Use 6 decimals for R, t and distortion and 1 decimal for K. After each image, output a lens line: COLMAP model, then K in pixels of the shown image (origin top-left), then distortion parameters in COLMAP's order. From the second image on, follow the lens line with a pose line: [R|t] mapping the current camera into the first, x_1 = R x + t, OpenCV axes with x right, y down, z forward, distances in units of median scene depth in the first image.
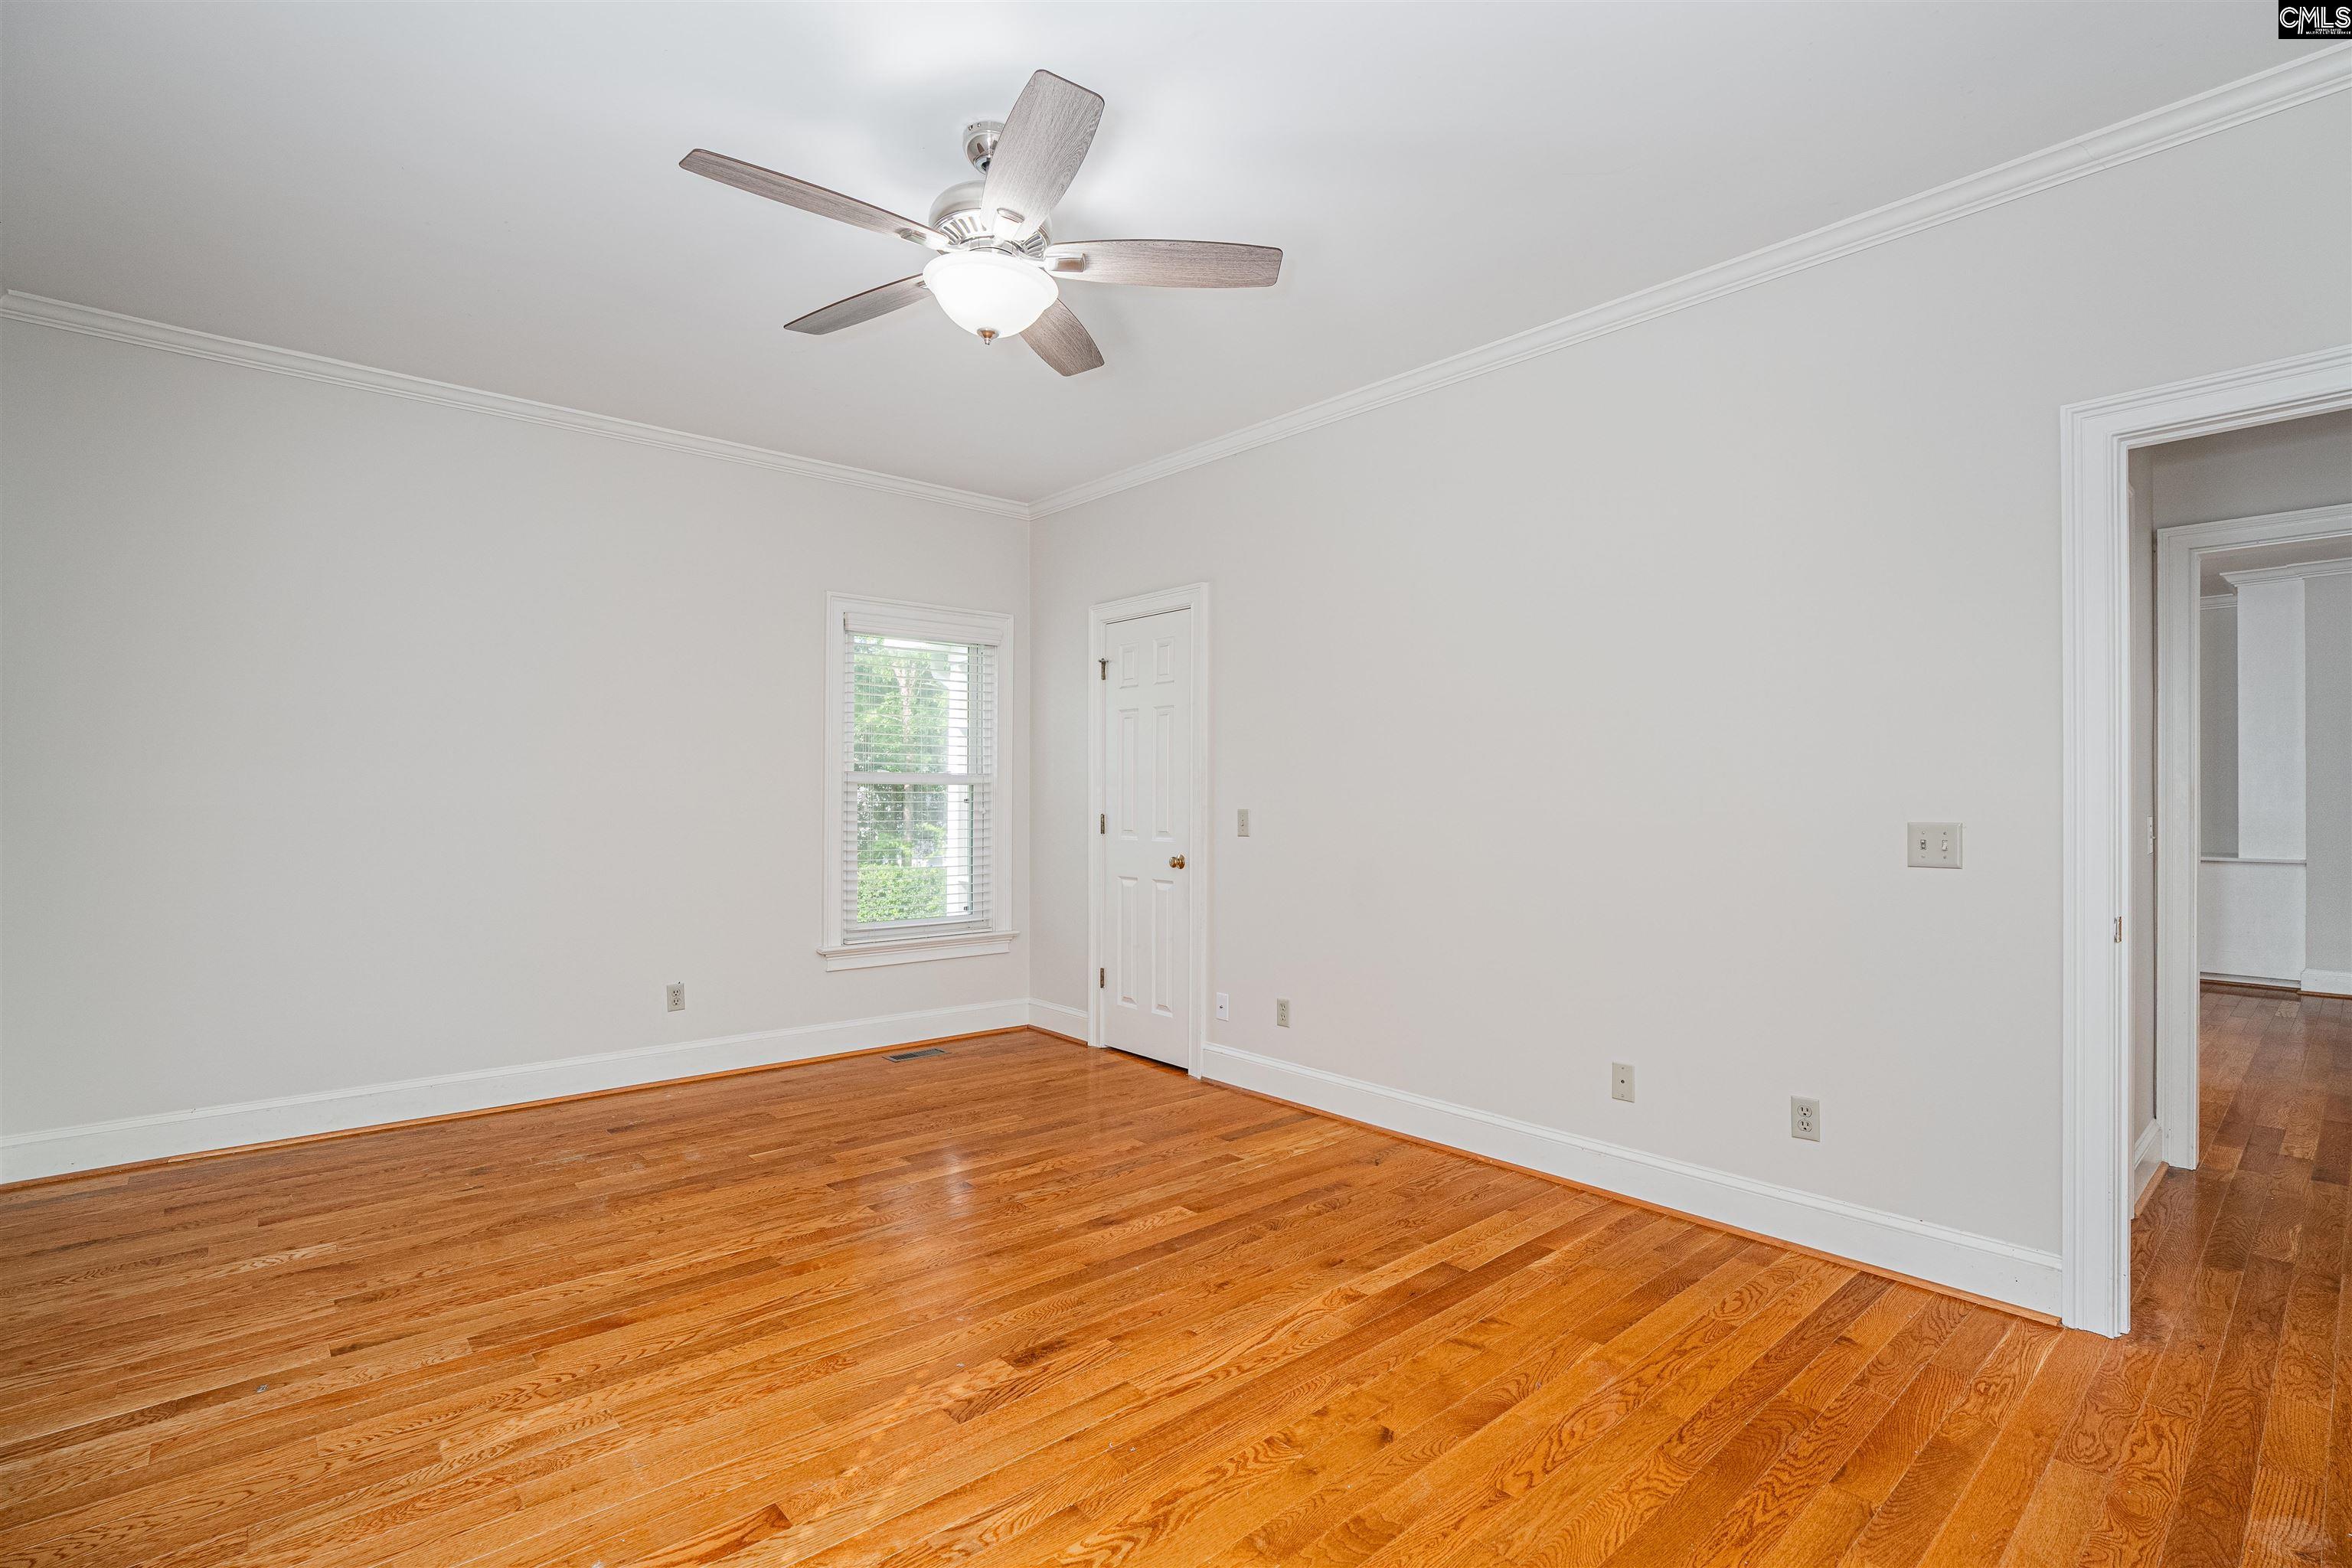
lens RADIAL K [[1080.8, 0, 1180.9], [0, 1080.8, 796.6], [0, 0, 1]] dist [-0.000771, 0.002335]
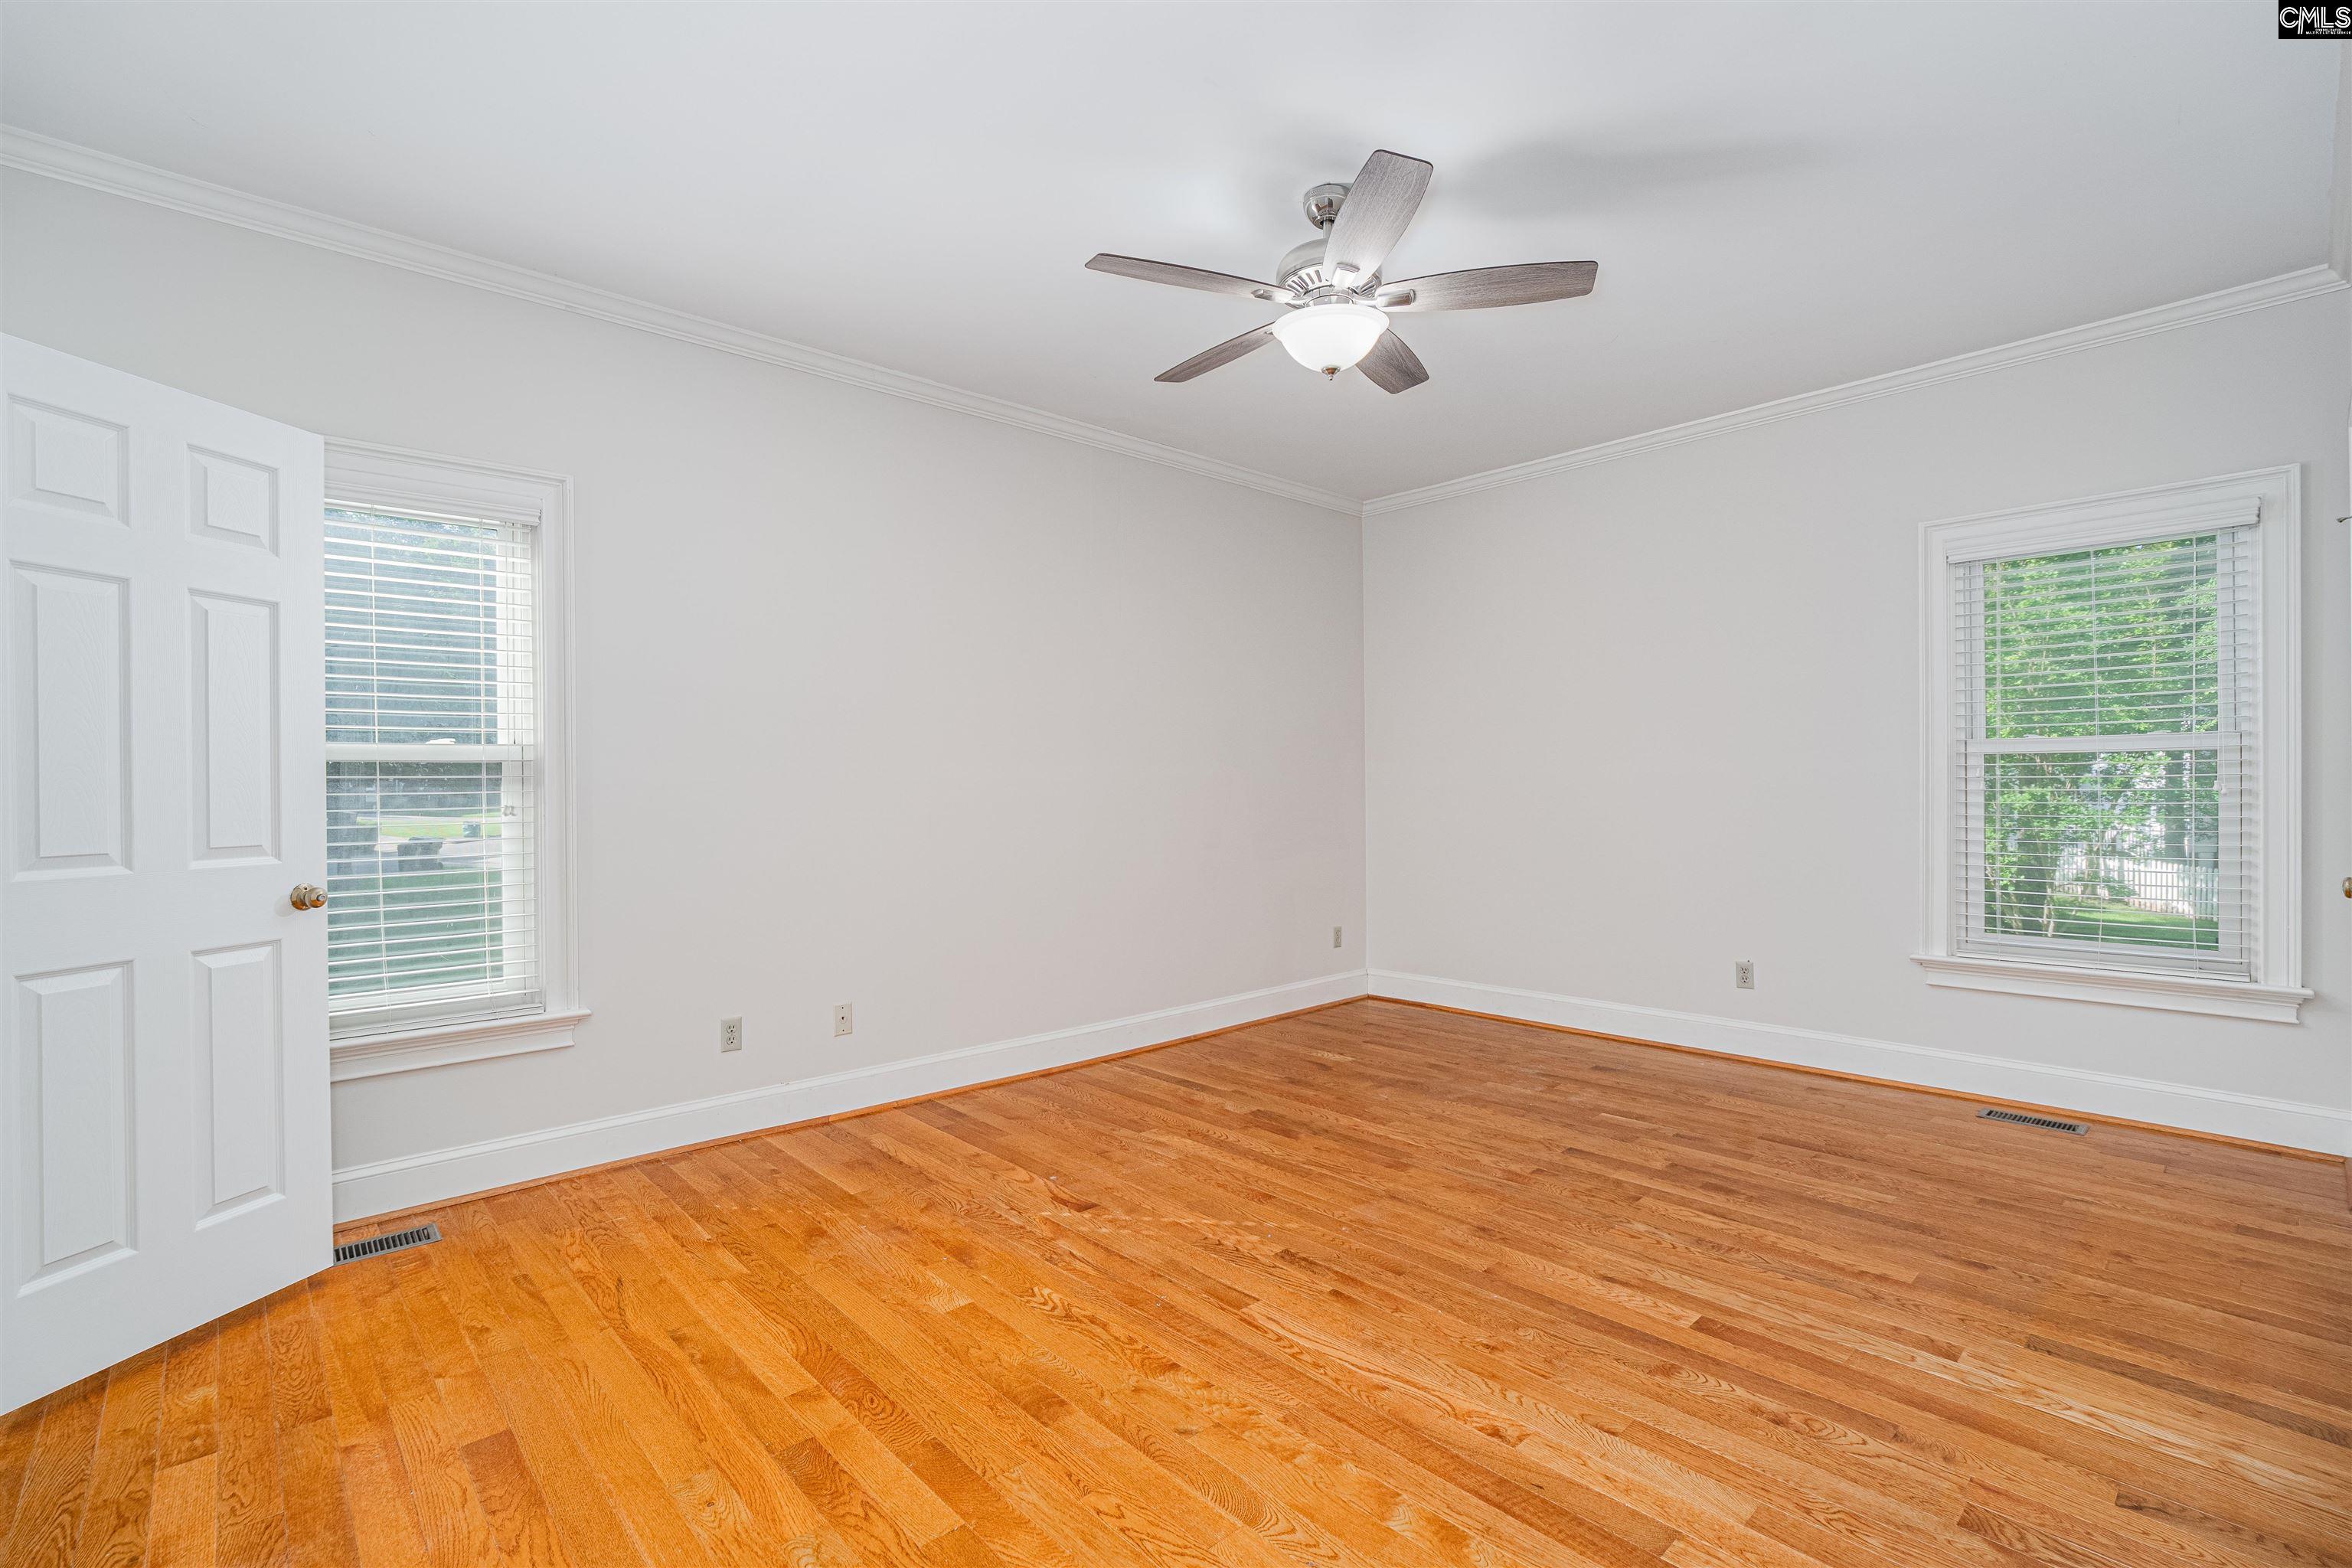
lens RADIAL K [[1080.8, 0, 1180.6], [0, 1080.8, 791.1], [0, 0, 1]] dist [-0.000771, 0.002335]
pose [[0.017556, -0.004421, -0.999836, 0.733585], [0.021211, 0.999767, -0.004048, 0.004437], [0.999621, -0.021137, 0.017645, 0.608813]]
